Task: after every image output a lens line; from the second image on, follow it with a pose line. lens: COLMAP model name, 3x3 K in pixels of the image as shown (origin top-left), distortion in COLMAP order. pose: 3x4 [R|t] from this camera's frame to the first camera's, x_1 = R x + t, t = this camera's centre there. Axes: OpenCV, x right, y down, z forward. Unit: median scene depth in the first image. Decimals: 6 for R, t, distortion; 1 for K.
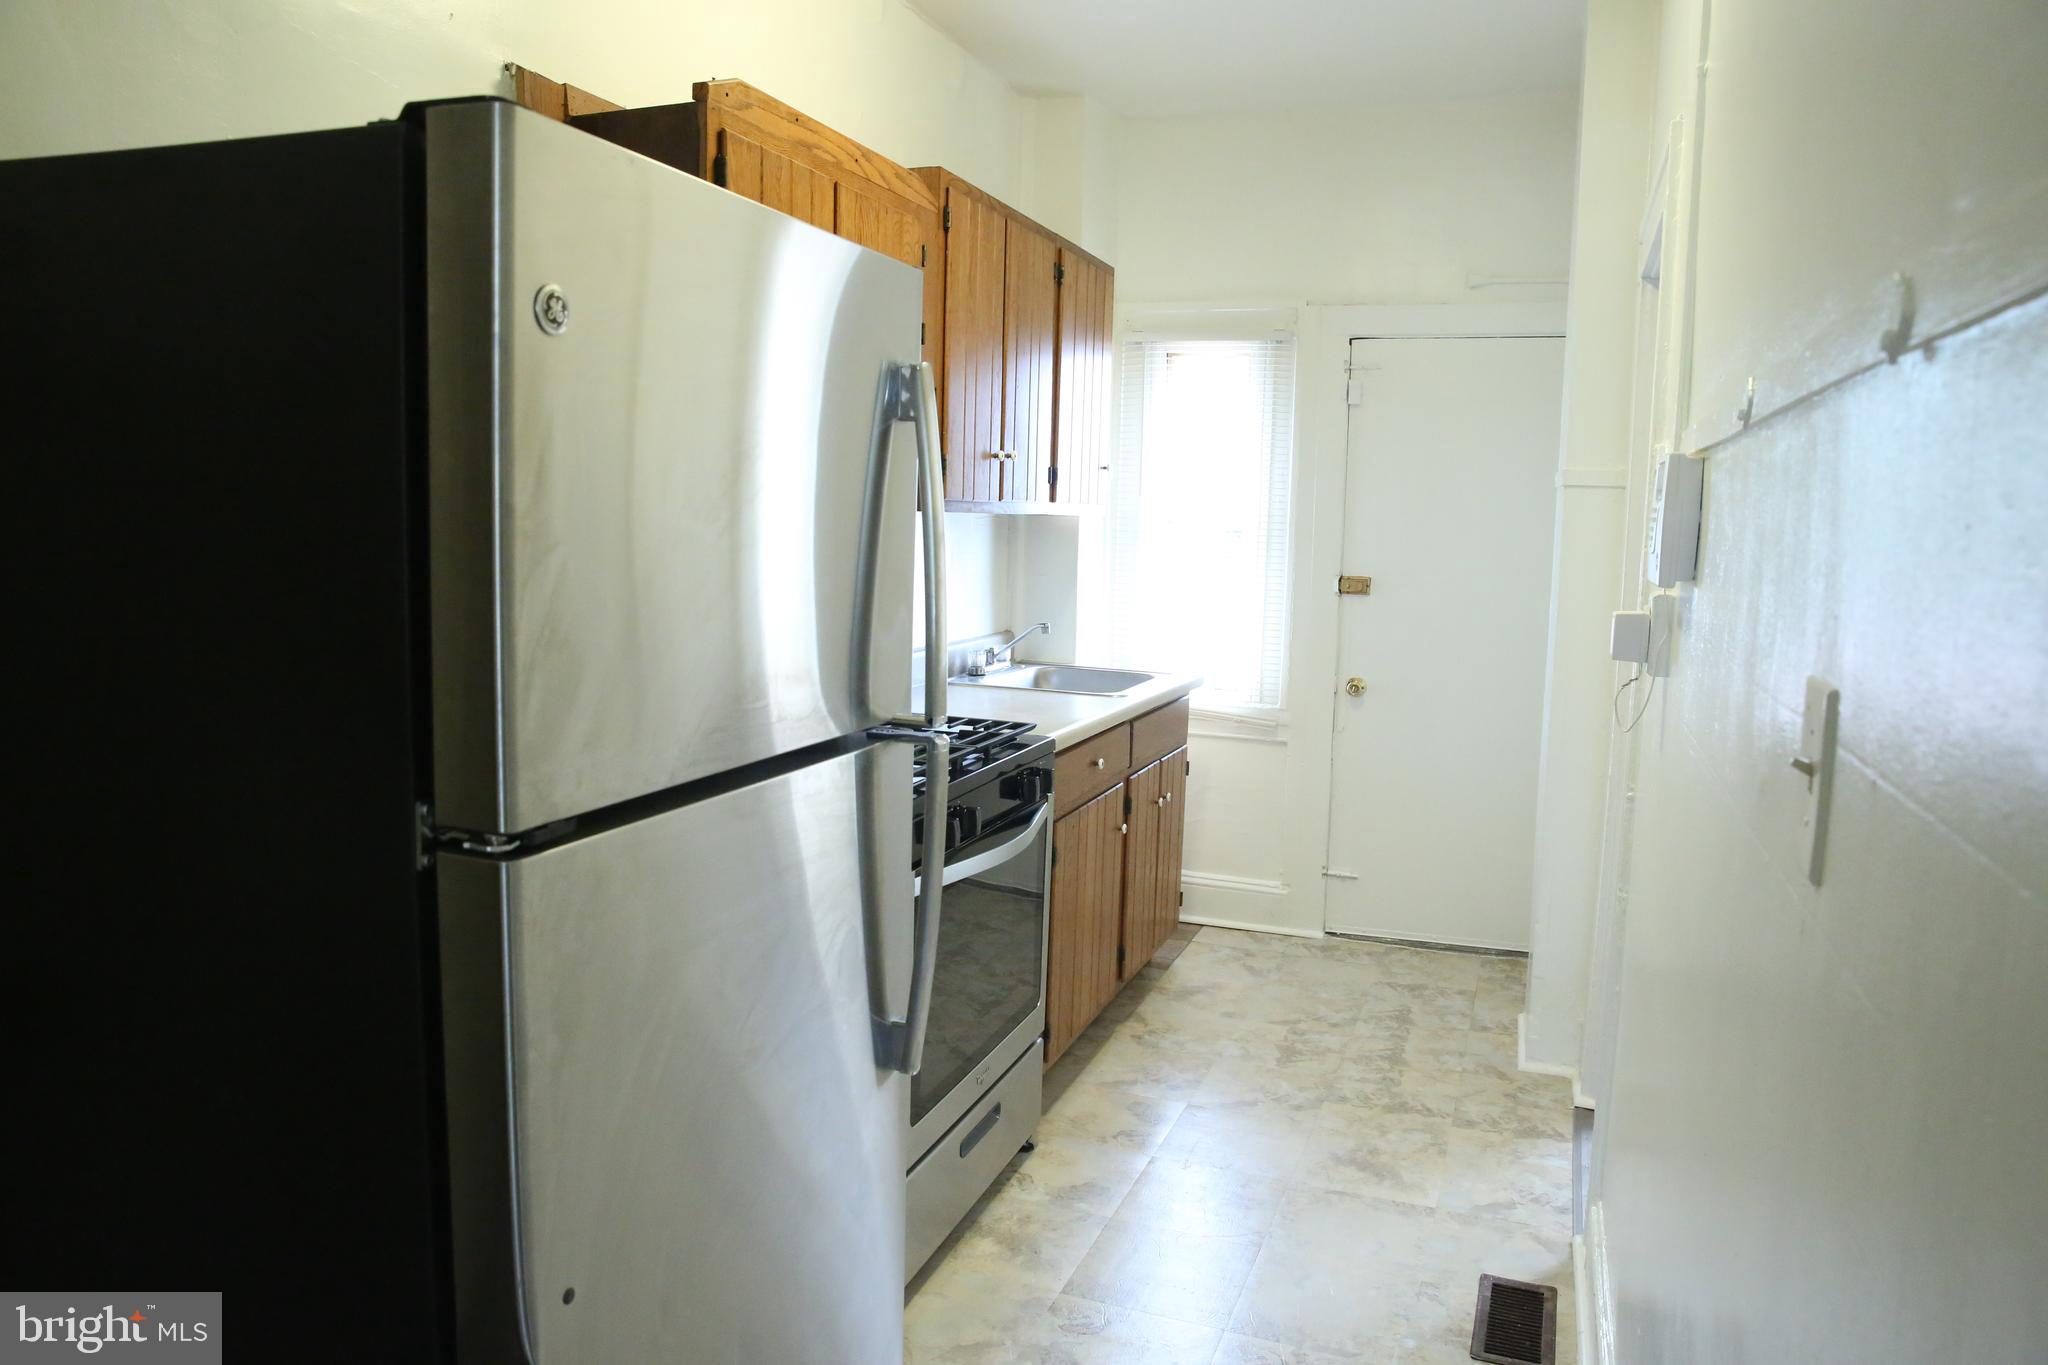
lens RADIAL K [[1429.7, 0, 1023.8], [0, 1429.7, 680.4], [0, 0, 1]] dist [-0.065207, 0.057973]
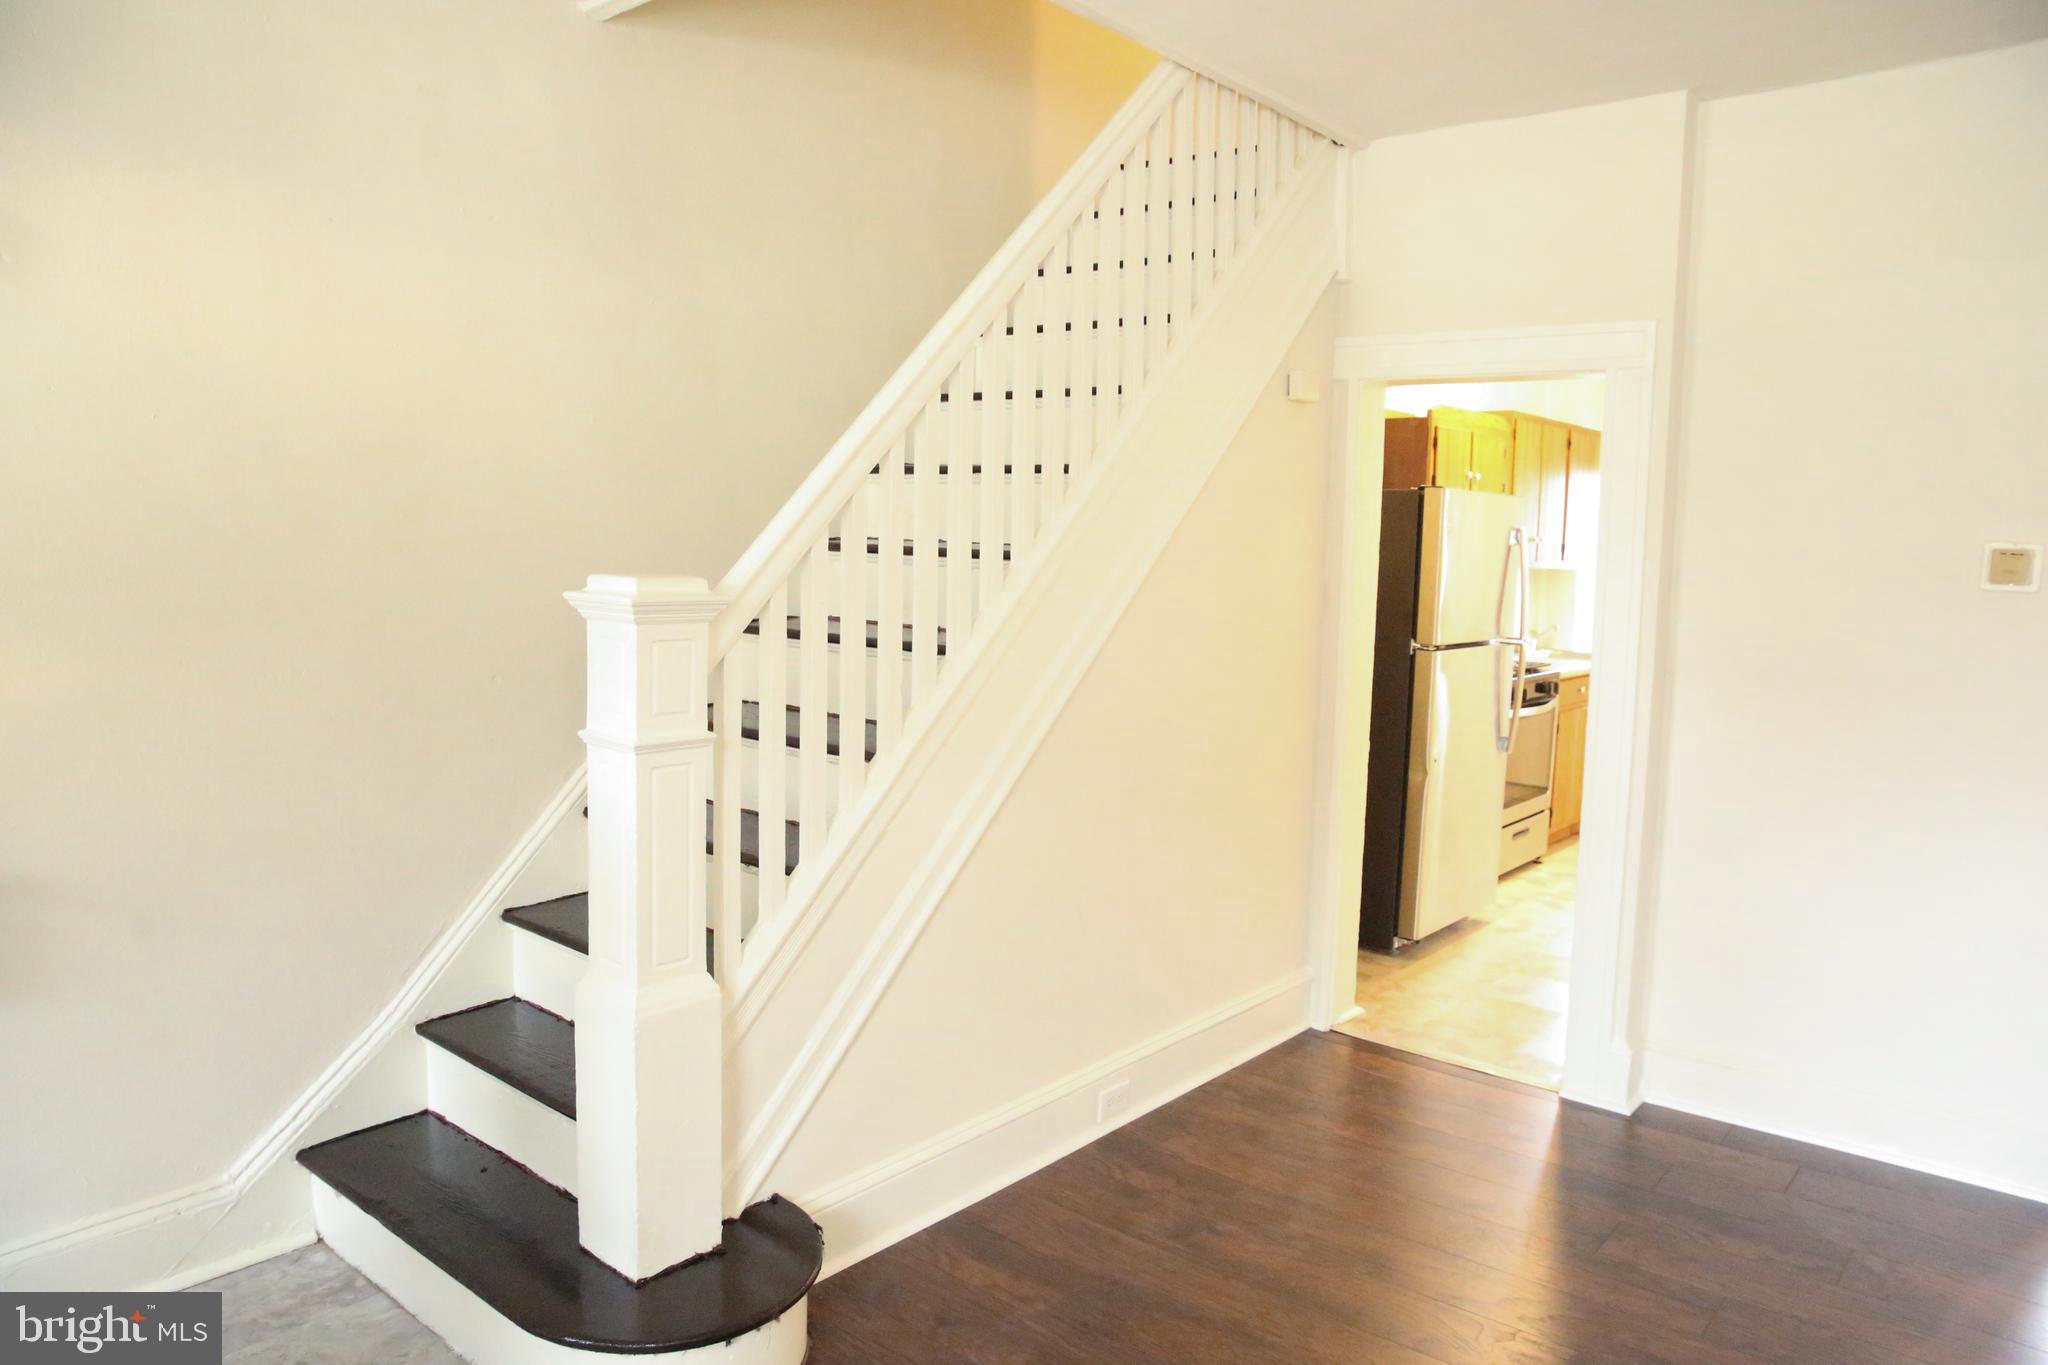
lens RADIAL K [[1429.7, 0, 1031.3], [0, 1429.7, 685.7], [0, 0, 1]] dist [-0.065207, 0.057973]
pose [[0.944916, 0.032115, -0.325733, -0.034157], [-0.038668, 0.999159, -0.013662, 0.118623], [0.325020, 0.025504, 0.945363, -1.262967]]
